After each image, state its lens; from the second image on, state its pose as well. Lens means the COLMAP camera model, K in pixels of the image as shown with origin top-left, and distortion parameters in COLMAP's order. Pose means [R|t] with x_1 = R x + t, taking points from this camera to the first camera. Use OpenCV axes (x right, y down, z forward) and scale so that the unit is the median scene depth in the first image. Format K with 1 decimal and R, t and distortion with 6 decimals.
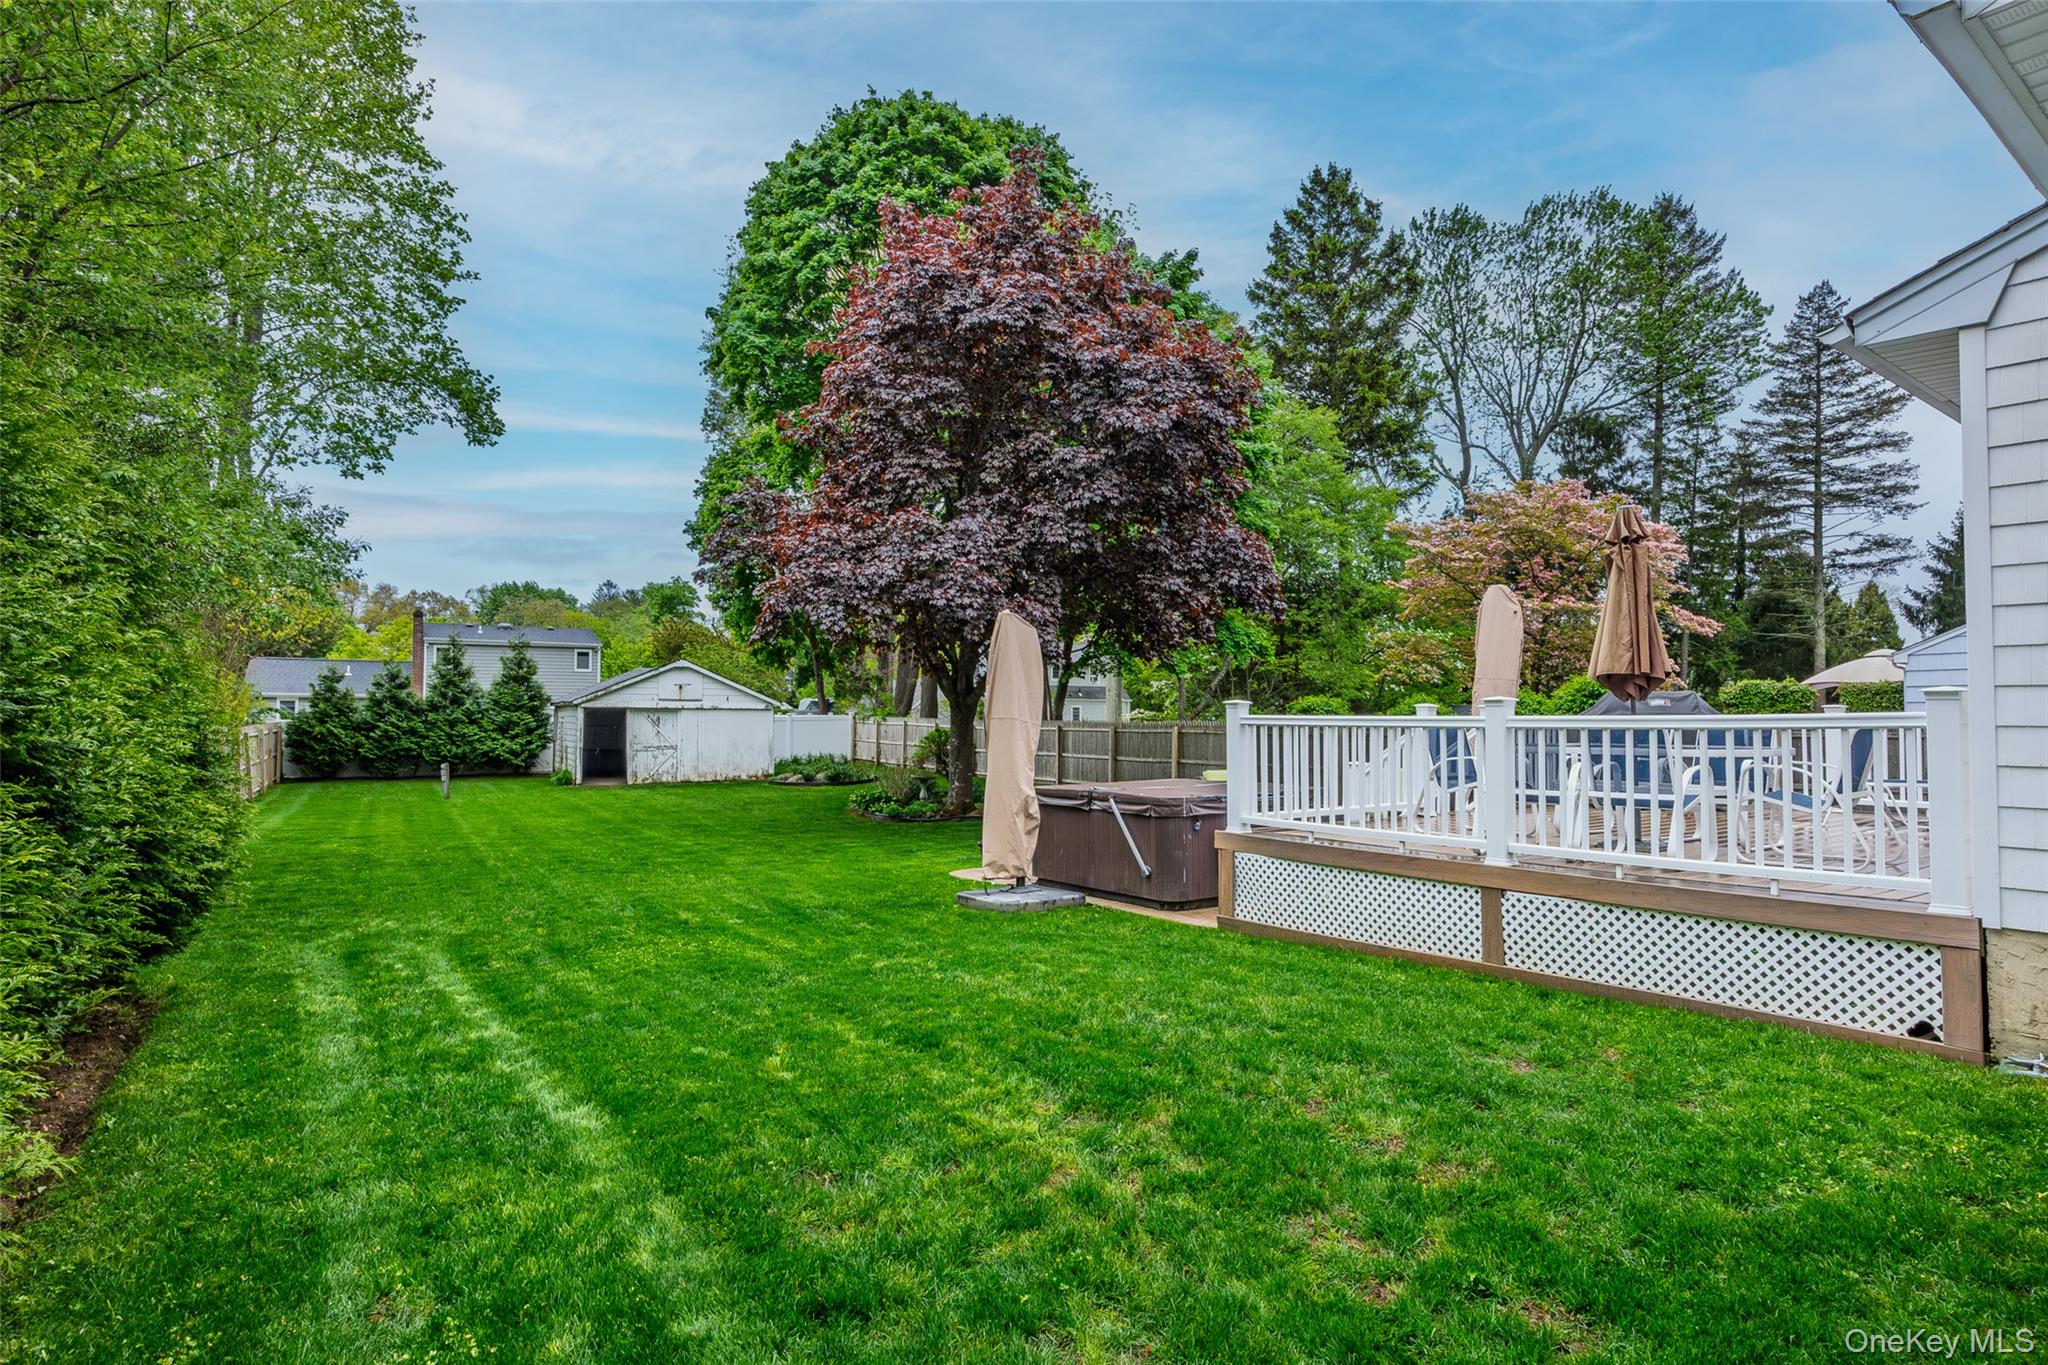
lens RADIAL K [[1076.5, 0, 1024.0], [0, 1076.5, 682.5], [0, 0, 1]] dist [-0.001405, 0.000371]
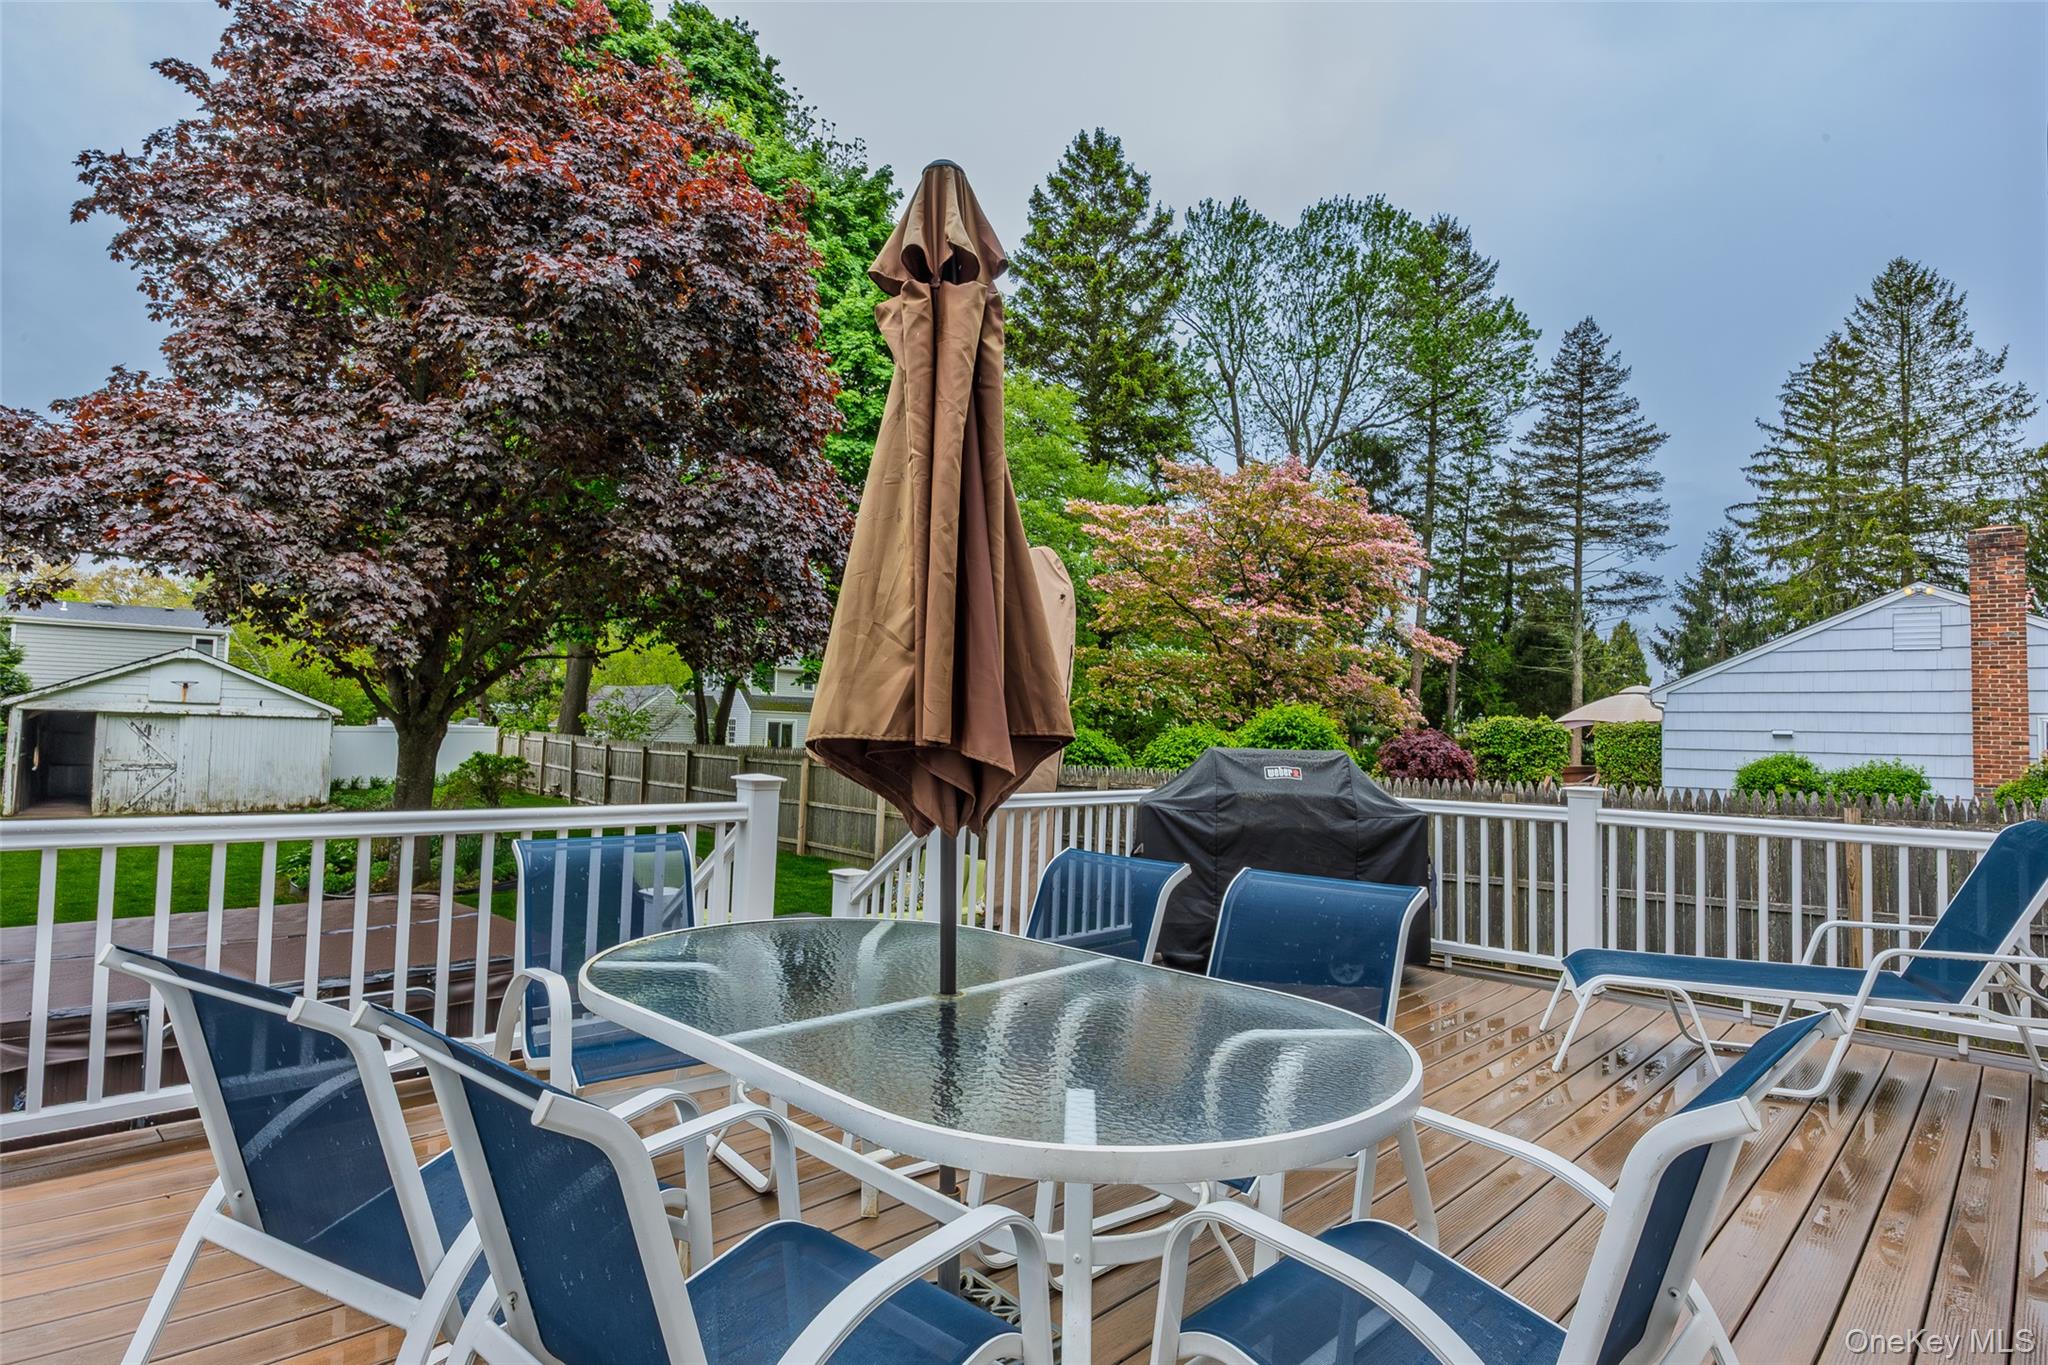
lens RADIAL K [[1084.2, 0, 1021.9], [0, 1084.2, 670.6], [0, 0, 1]] dist [-0.000426, -0.000302]
pose [[0.986337, 0.034377, 0.161113, 0.071803], [-0.030760, 0.999217, -0.024894, -0.002694], [-0.161843, 0.019598, 0.986622, 0.094936]]
